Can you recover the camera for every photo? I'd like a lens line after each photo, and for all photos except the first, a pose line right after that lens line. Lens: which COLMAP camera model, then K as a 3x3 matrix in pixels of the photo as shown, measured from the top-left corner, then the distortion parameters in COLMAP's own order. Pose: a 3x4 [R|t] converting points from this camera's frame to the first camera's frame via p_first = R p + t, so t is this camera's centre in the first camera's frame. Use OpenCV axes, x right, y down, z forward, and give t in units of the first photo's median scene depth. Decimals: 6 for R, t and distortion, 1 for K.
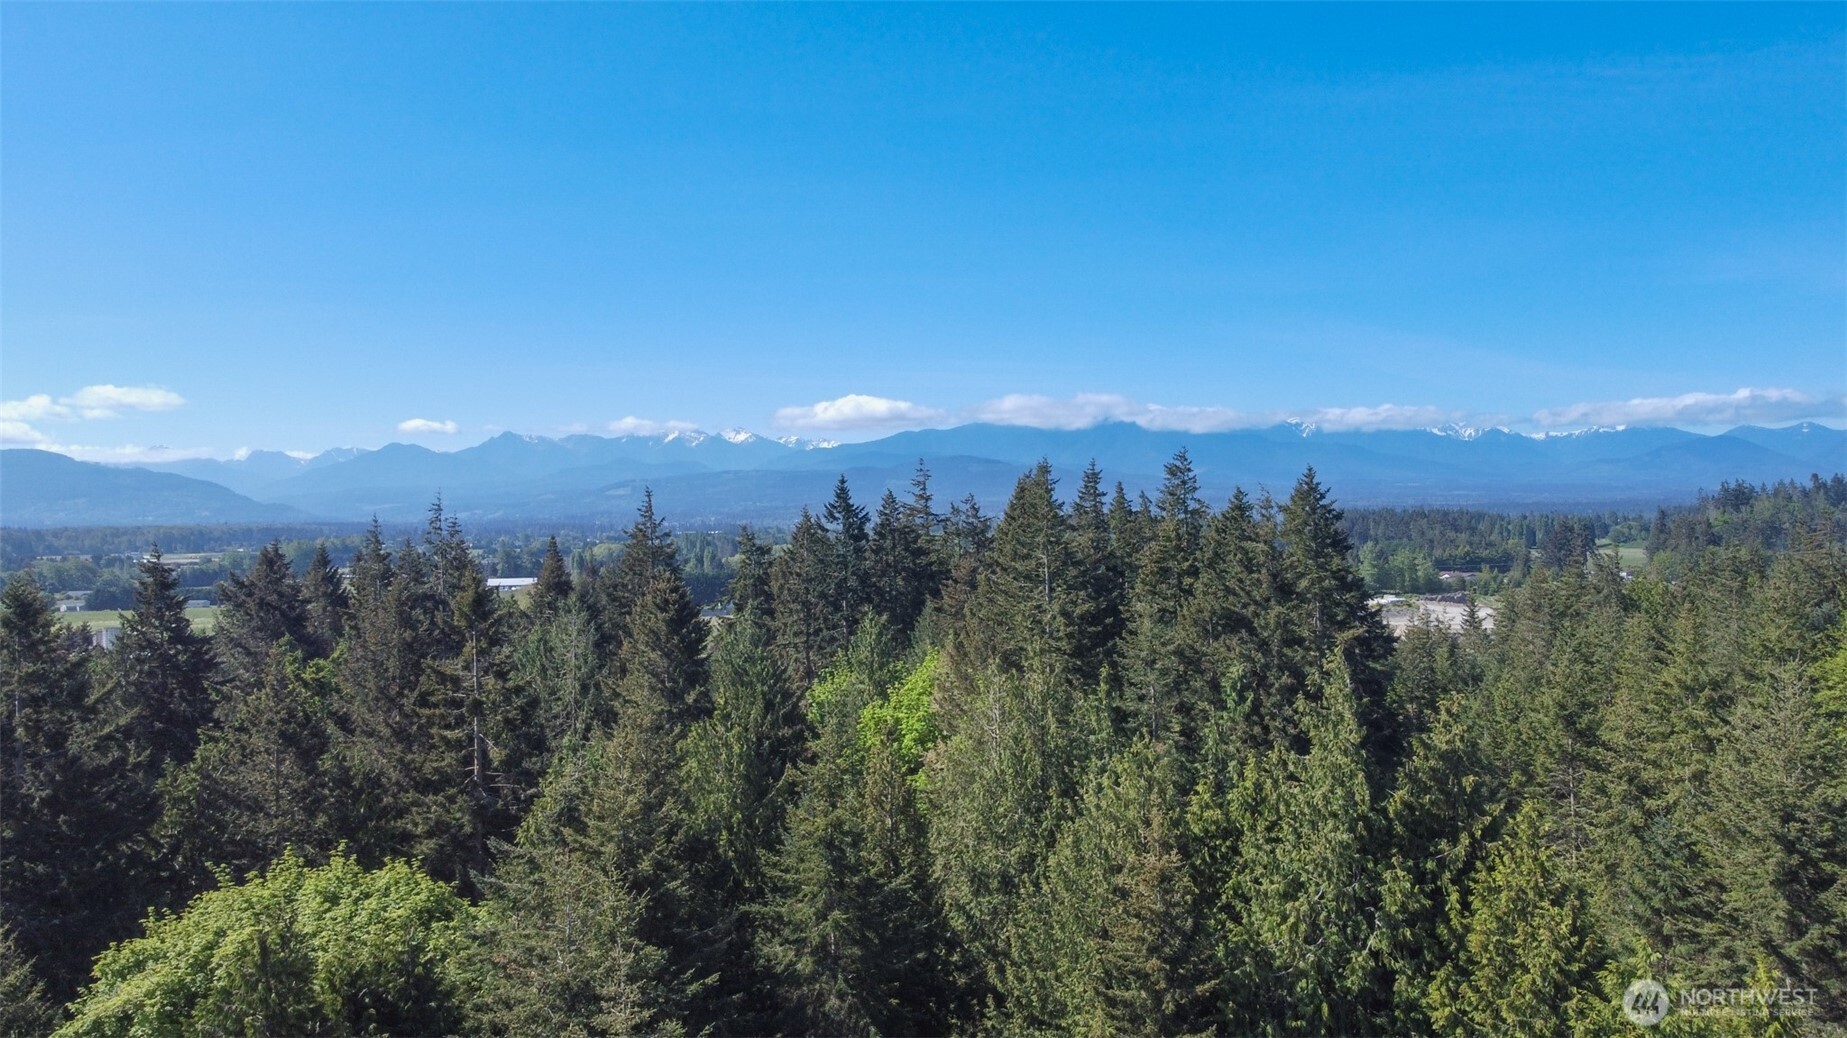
lens RADIAL K [[1398.4, 0, 925.1], [0, 1398.4, 492.5], [0, 0, 1]] dist [-0.004726, -0.011515]
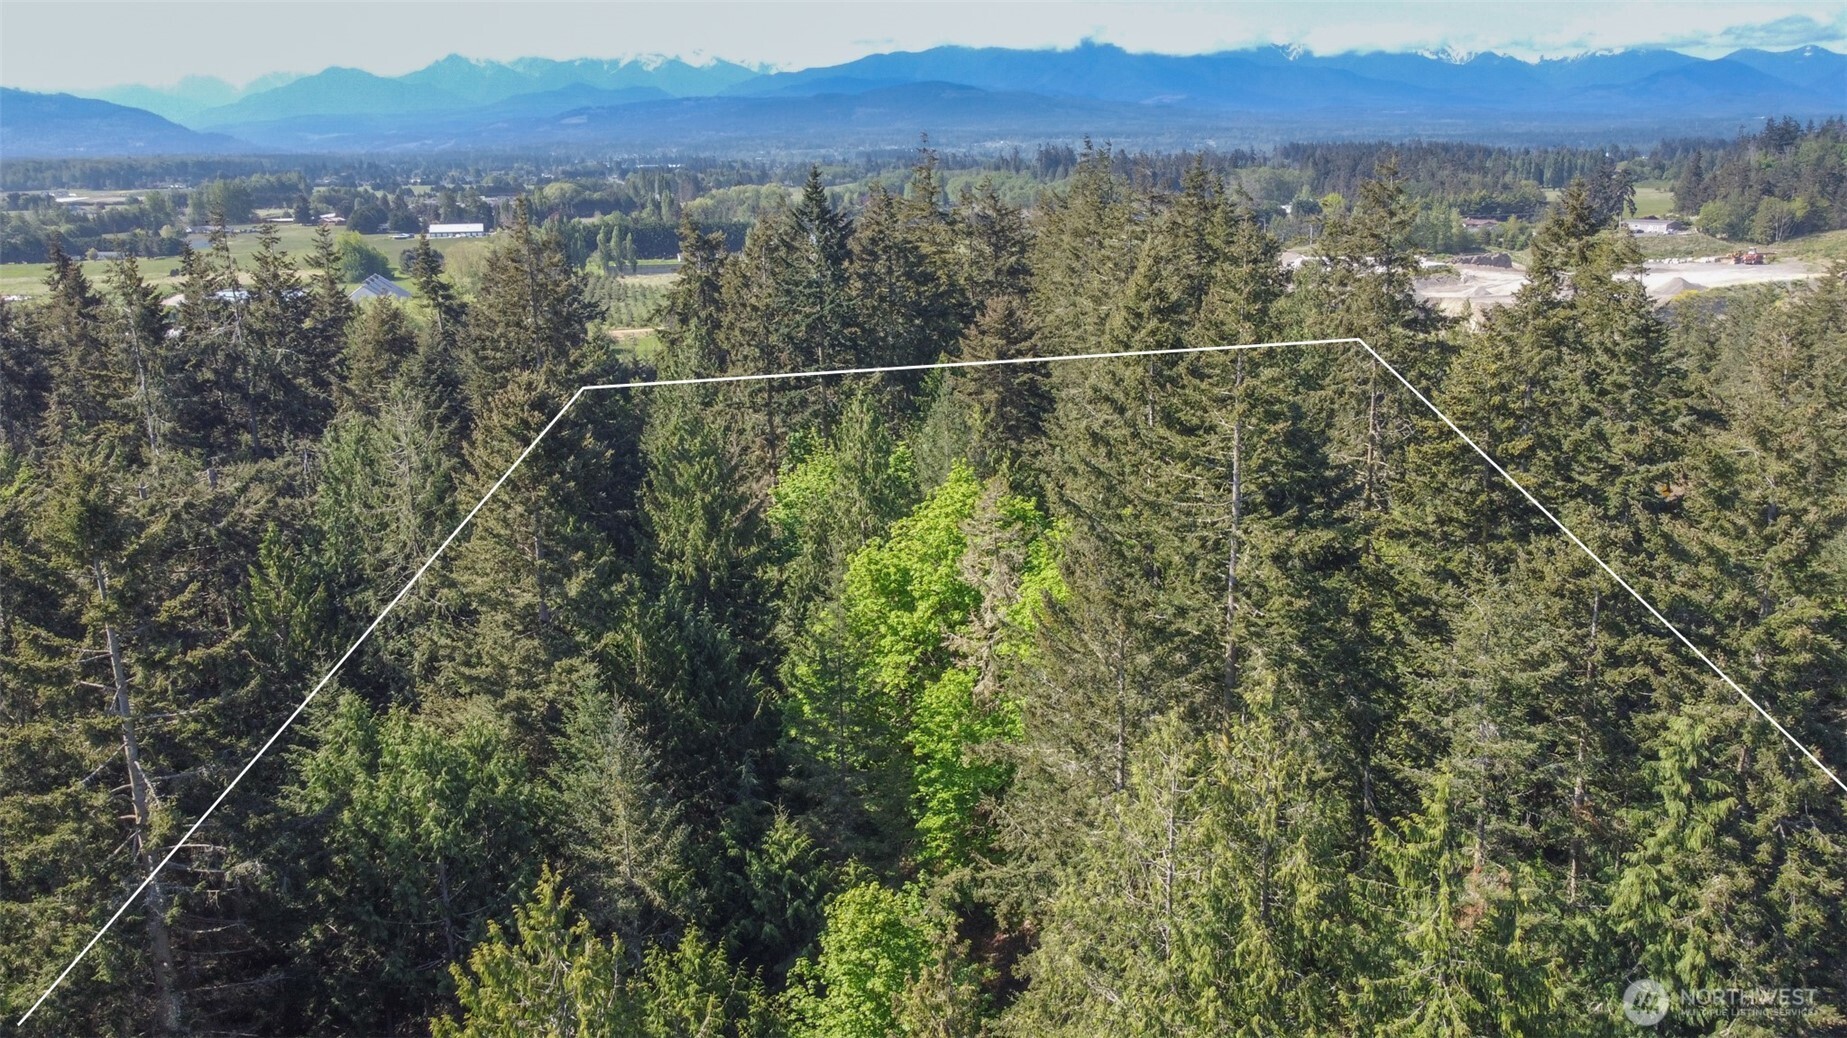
lens RADIAL K [[1351.2, 0, 905.4], [0, 1351.2, 488.4], [0, 0, 1]] dist [0.005328, -0.005441]
pose [[0.999952, -0.001033, 0.009732, -0.020569], [-0.001597, 0.963842, 0.266469, -0.035462], [-0.009655, -0.266471, 0.963794, 0.312474]]
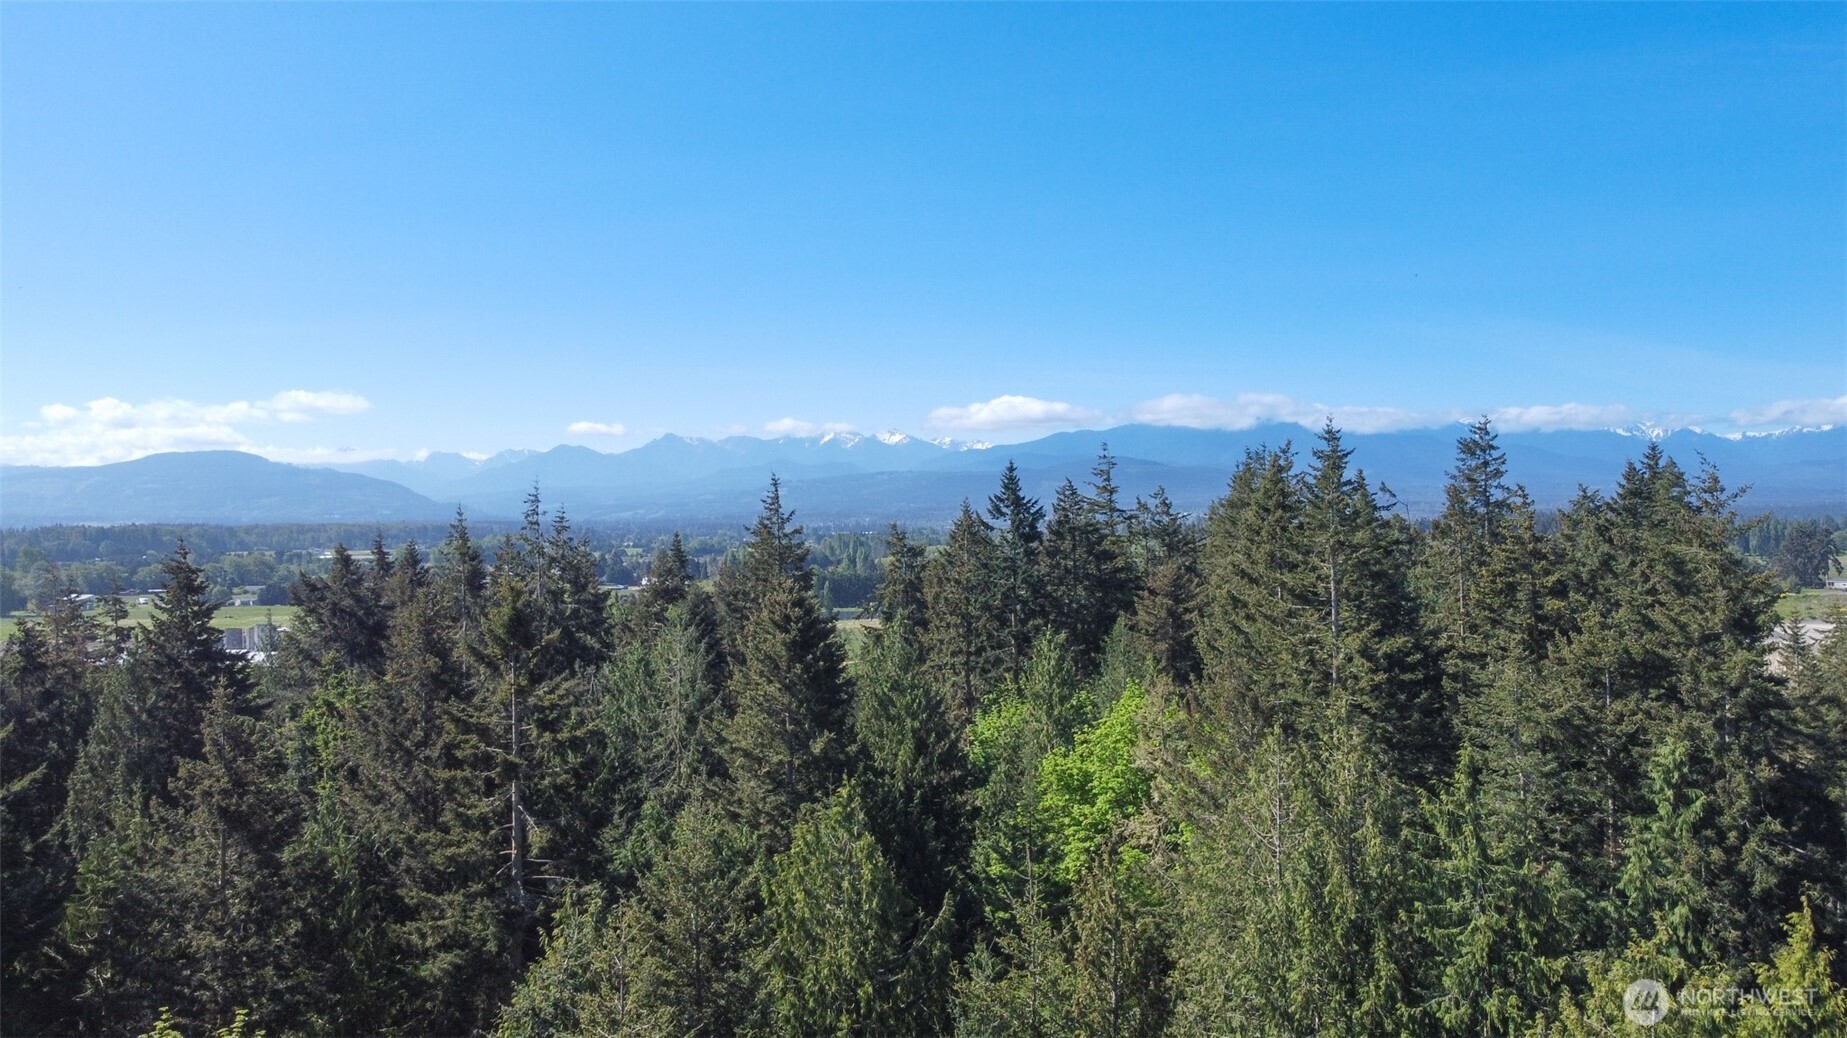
lens RADIAL K [[1371.5, 0, 917.4], [0, 1371.5, 513.9], [0, 0, 1]] dist [-0.001957, -0.001971]
pose [[0.993334, 0.004651, -0.115179, -0.020414], [-0.003071, 0.999899, 0.013894, 0.007400], [0.115232, -0.013448, 0.993248, 0.190030]]
